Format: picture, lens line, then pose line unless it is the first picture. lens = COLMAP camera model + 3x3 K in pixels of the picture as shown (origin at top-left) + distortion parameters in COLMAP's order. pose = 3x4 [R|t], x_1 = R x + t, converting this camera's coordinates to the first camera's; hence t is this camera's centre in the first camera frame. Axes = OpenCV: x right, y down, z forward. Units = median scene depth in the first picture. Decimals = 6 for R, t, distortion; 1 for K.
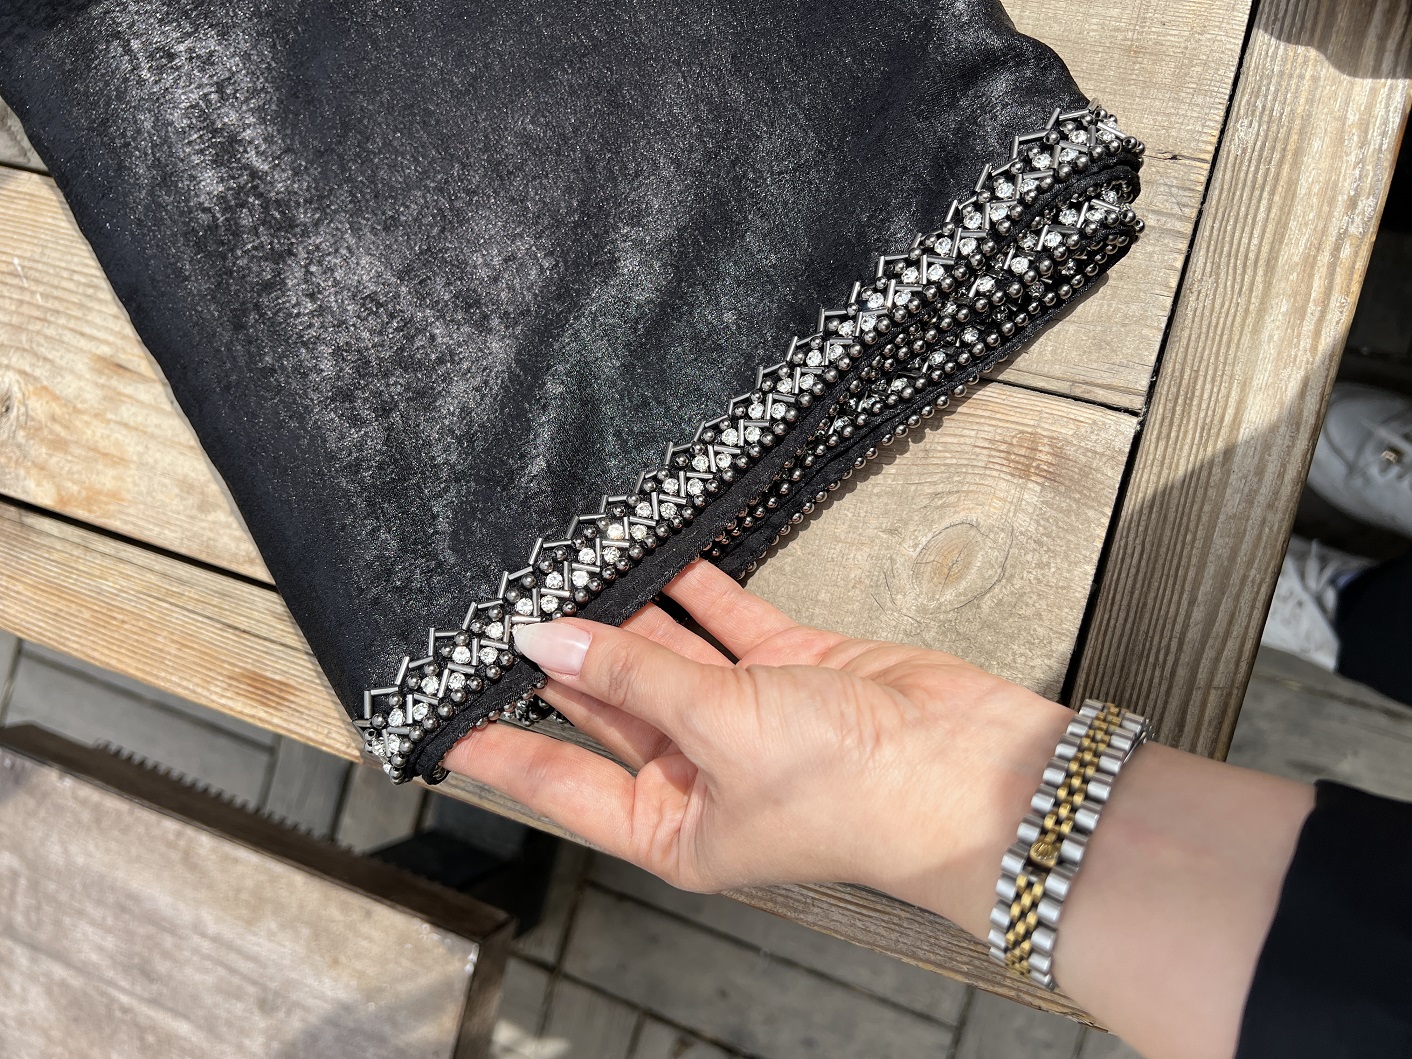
lens RADIAL K [[1079.3, 0, 710.6], [0, 1079.3, 530.1], [0, 0, 1]] dist [-0.007839, -0.003048]
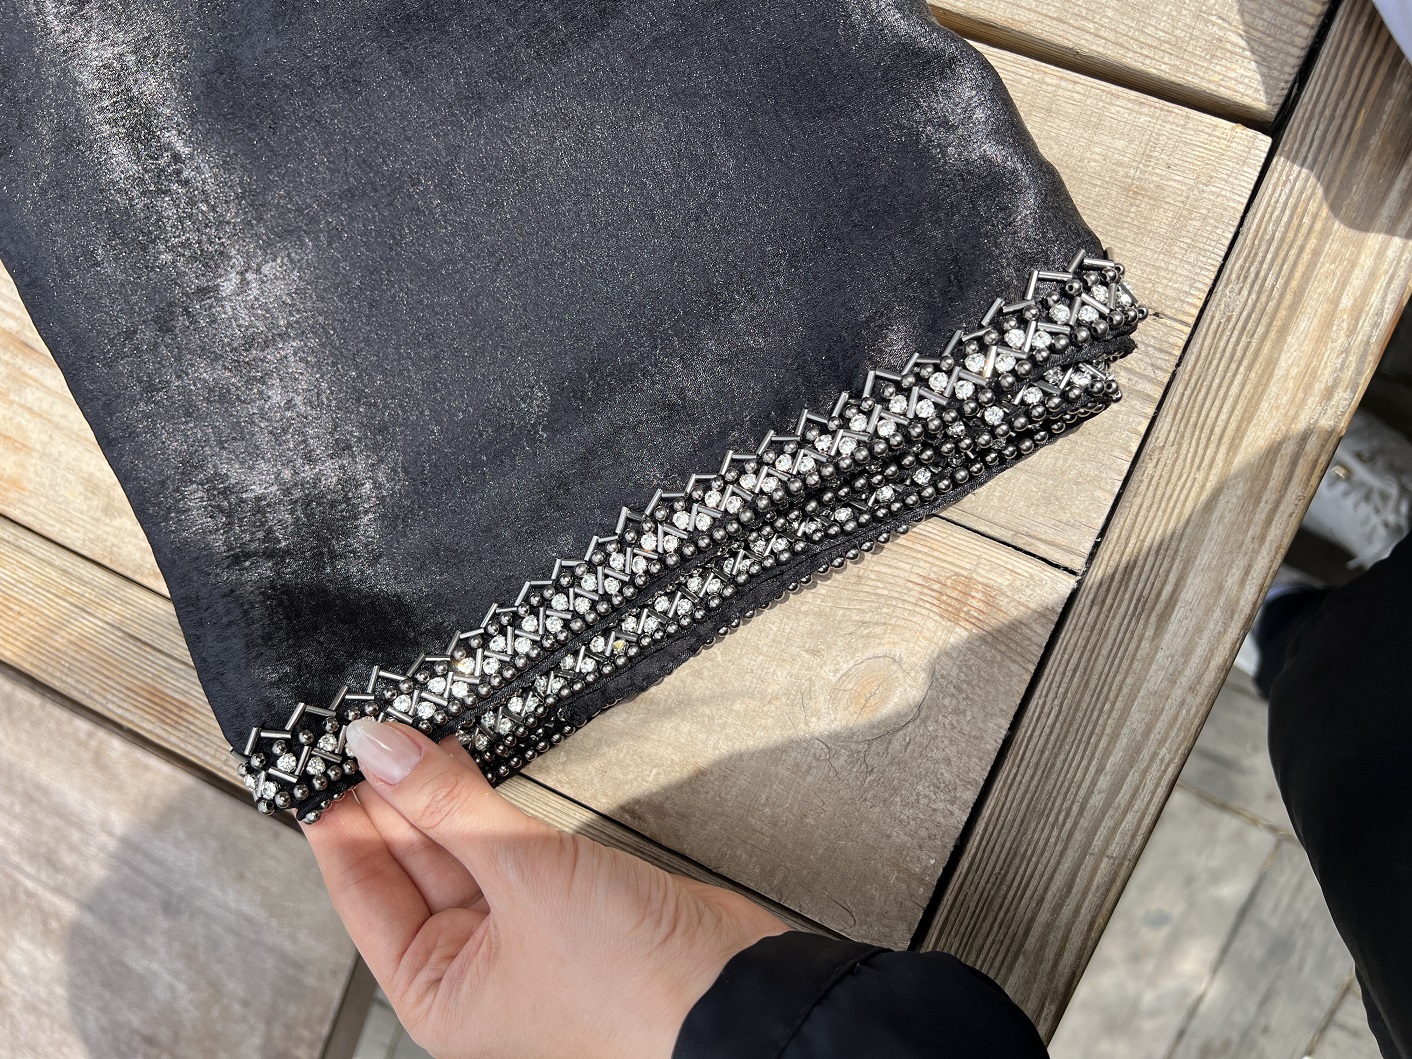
lens RADIAL K [[1075.8, 0, 706.0], [0, 1075.8, 529.5], [0, 0, 1]] dist [-0.001399, -0.011927]
pose [[0.993116, 0.107671, 0.046128, 0.014375], [-0.112606, 0.986022, 0.122800, -0.230364], [-0.032261, -0.127149, 0.991359, 0.051445]]
